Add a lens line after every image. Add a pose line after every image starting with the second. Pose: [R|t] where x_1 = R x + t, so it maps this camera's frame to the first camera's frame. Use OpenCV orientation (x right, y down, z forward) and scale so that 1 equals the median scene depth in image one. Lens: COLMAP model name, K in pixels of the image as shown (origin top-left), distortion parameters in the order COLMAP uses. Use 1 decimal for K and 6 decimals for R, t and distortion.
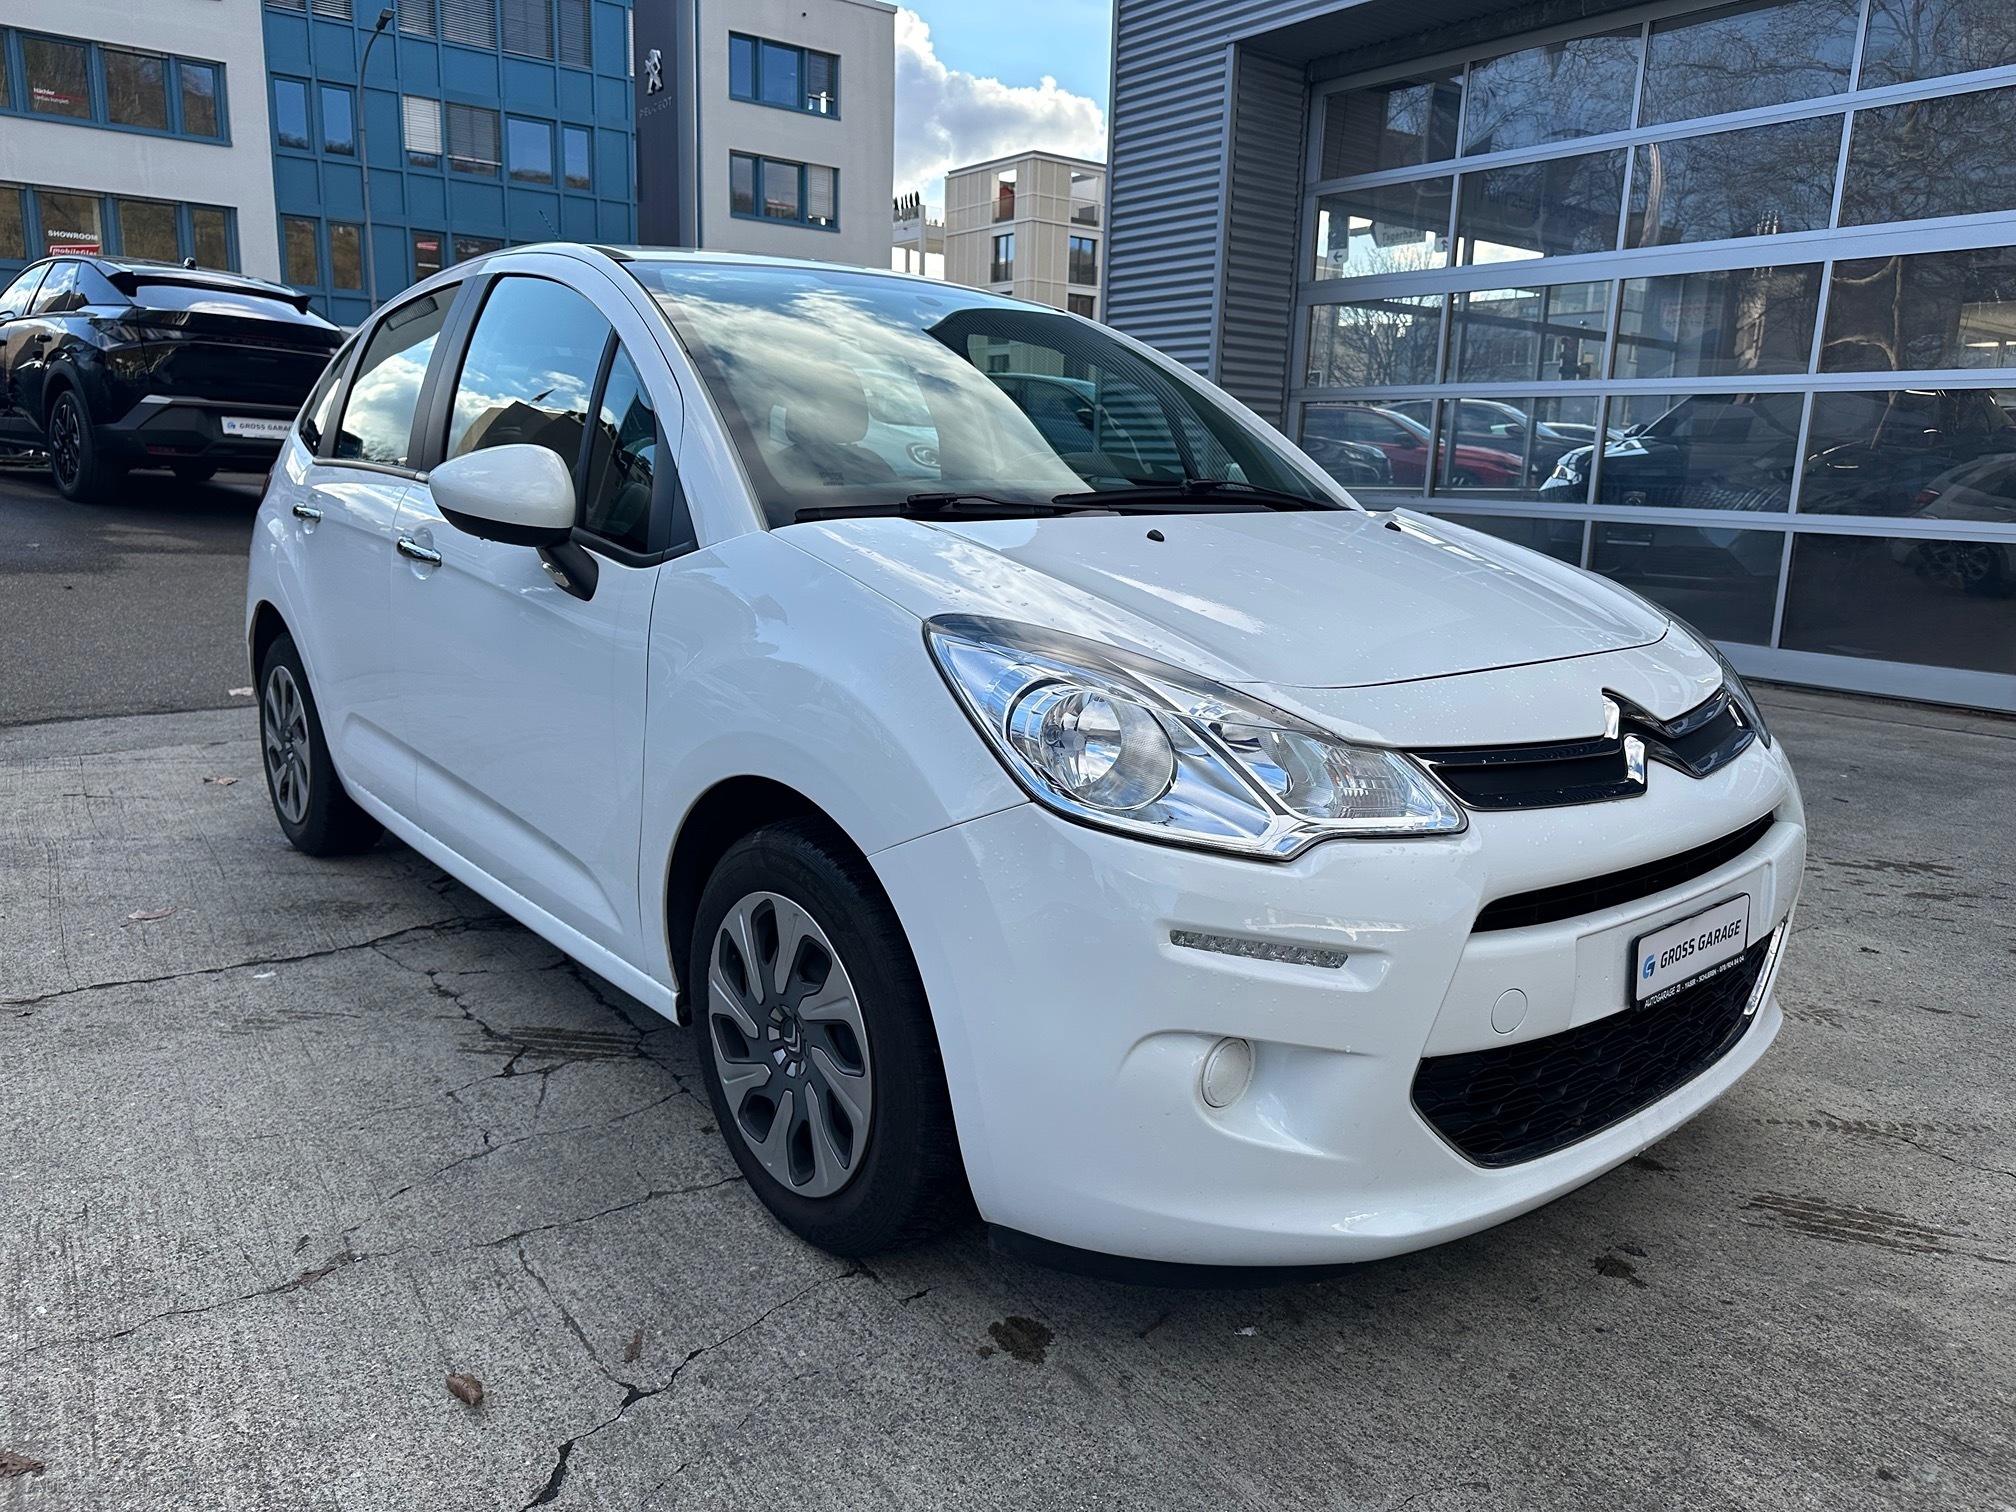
lens RADIAL K [[1413.7, 0, 1025.5], [0, 1413.7, 782.5], [0, 0, 1]] dist [0.002517, -0.002942]
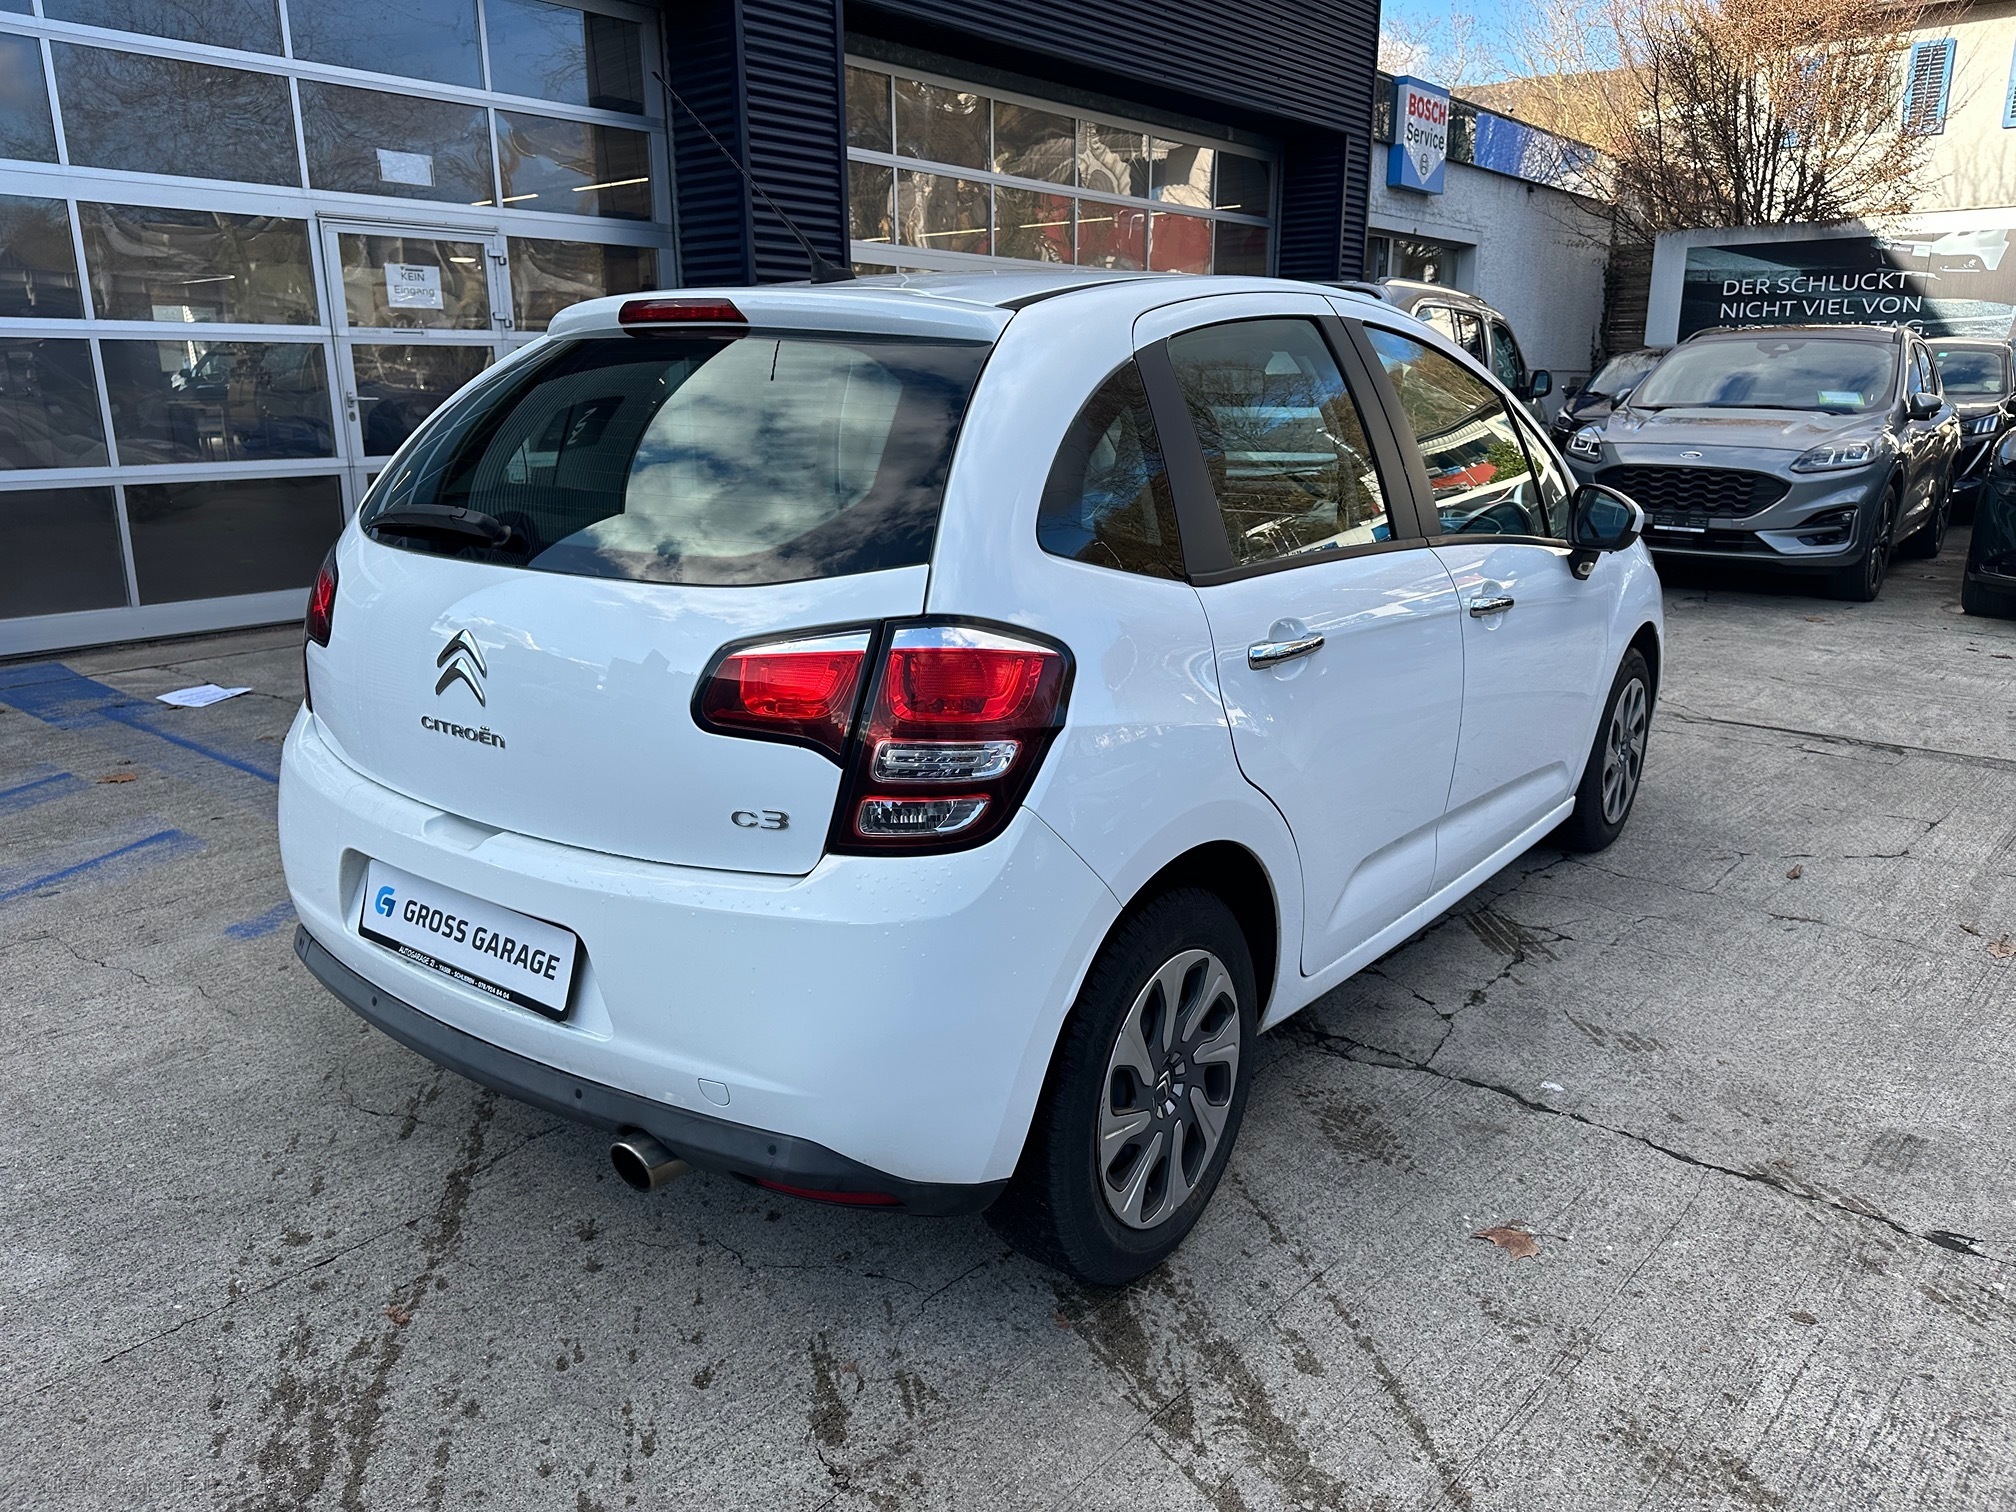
lens RADIAL K [[1423.3, 0, 1012.0], [0, 1423.3, 757.6], [0, 0, 1]] dist [0.014686, -0.018802]
pose [[-0.215887, -0.270071, 0.938325, -1.329749], [0.207298, 0.926402, 0.314334, -0.446008], [-0.954160, 0.262374, -0.144012, 1.470935]]
